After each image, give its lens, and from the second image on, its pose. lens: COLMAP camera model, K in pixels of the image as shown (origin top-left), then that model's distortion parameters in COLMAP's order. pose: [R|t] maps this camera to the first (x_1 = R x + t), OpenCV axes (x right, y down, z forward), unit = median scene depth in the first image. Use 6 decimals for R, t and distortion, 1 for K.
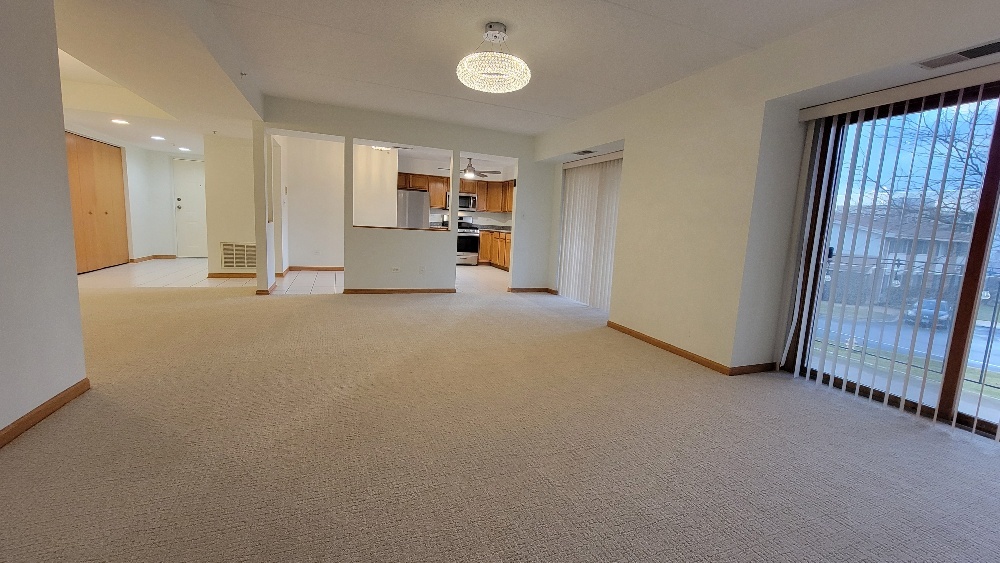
lens RADIAL K [[406.4, 0, 503.5], [0, 406.4, 273.4], [0, 0, 1]] dist [-0.003186, 0.000194]
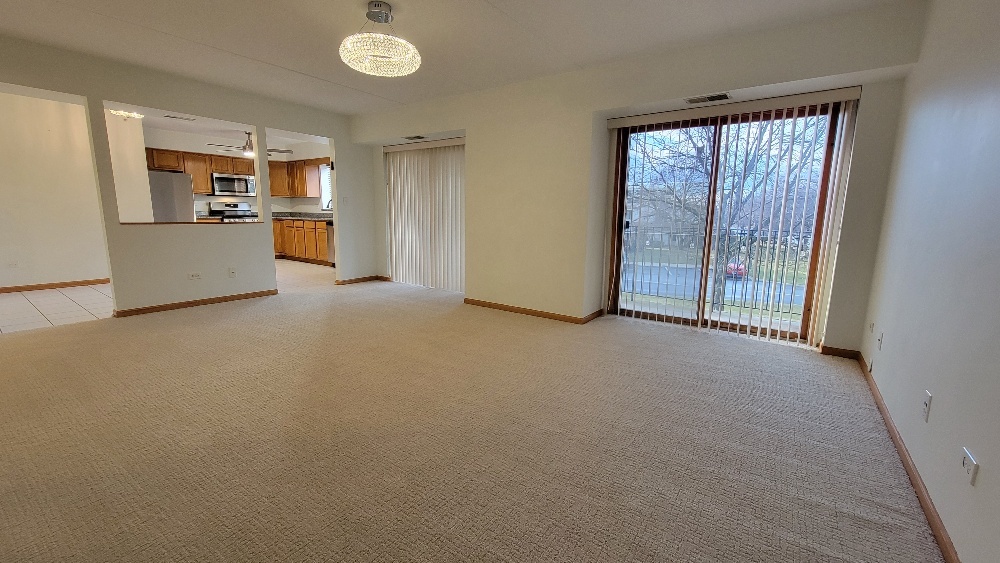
lens RADIAL K [[406.4, 0, 500.3], [0, 406.4, 275.5], [0, 0, 1]] dist [-0.003186, 0.000194]
pose [[0.843721, -0.122396, 0.522642, -0.170369], [0.093805, 0.992294, 0.080949, -0.017554], [-0.528522, -0.019272, 0.848701, 0.019865]]
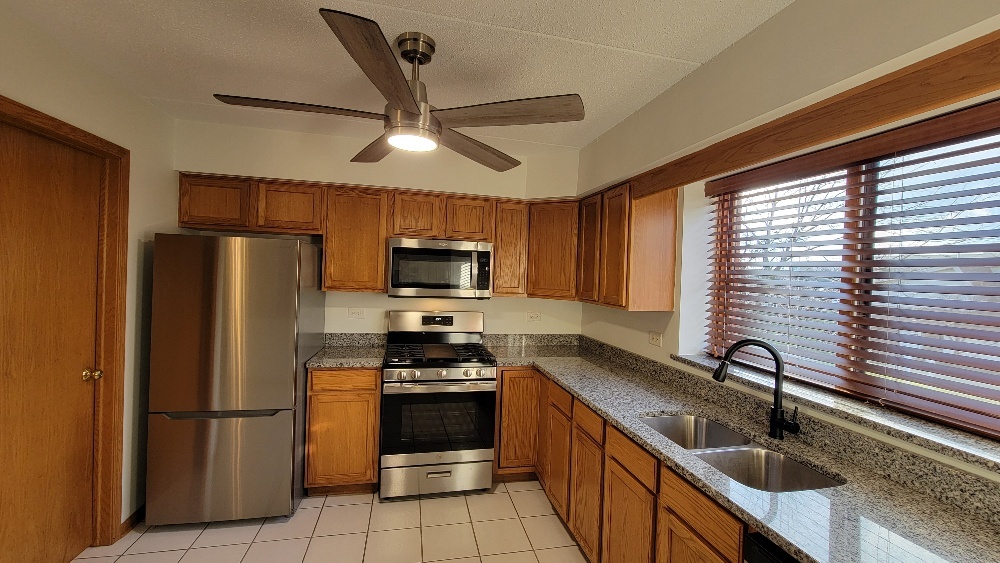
lens RADIAL K [[406.4, 0, 500.3], [0, 406.4, 280.7], [0, 0, 1]] dist [-0.003186, 0.000194]
pose [[0.987081, -0.015247, -0.159497, -0.019719], [-0.002948, 0.993565, -0.113225, -0.224320], [0.160197, 0.112232, 0.980684, 1.194879]]
